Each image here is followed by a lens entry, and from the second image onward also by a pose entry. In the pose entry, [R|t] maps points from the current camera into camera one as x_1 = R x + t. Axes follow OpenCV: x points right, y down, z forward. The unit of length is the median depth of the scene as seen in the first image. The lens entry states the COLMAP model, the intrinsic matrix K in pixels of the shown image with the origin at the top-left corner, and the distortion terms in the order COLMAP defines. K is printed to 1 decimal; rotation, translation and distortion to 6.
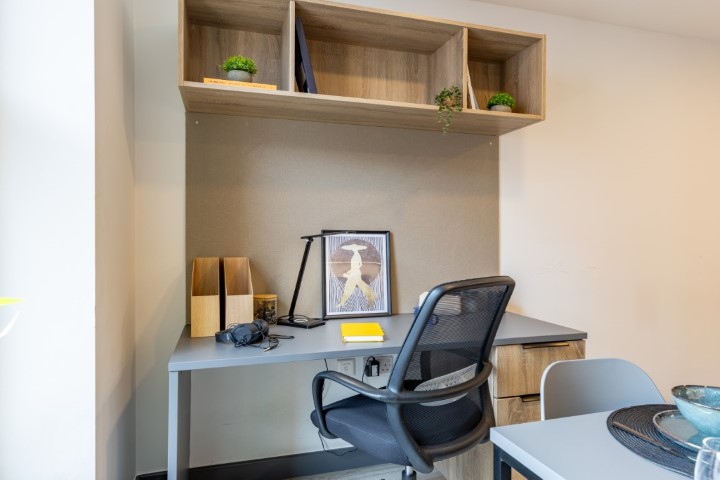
lens RADIAL K [[474.6, 0, 360.5], [0, 474.6, 229.9], [0, 0, 1]] dist [0.030701, -0.000019]
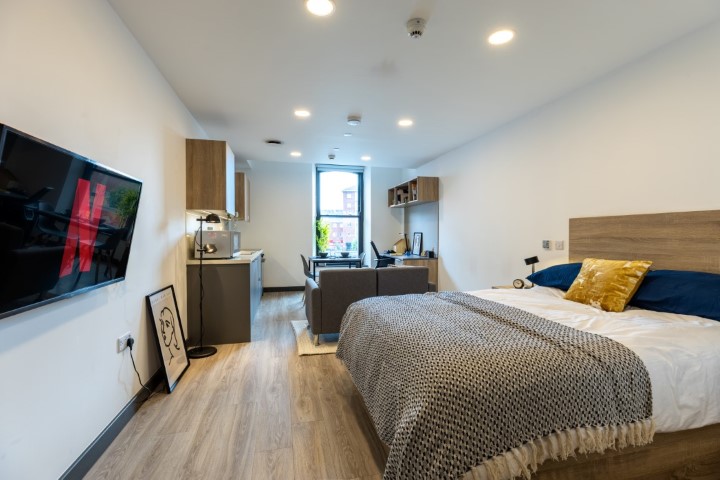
lens RADIAL K [[333.9, 0, 360.0], [0, 333.9, 240.0], [0, 0, 1]] dist [-0.002928, -0.000767]
pose [[-0.106483, 0.020509, -0.994103, 2.823892], [0.011616, 0.999745, 0.019381, 0.004256], [0.994247, -0.009484, -0.106694, 0.831639]]
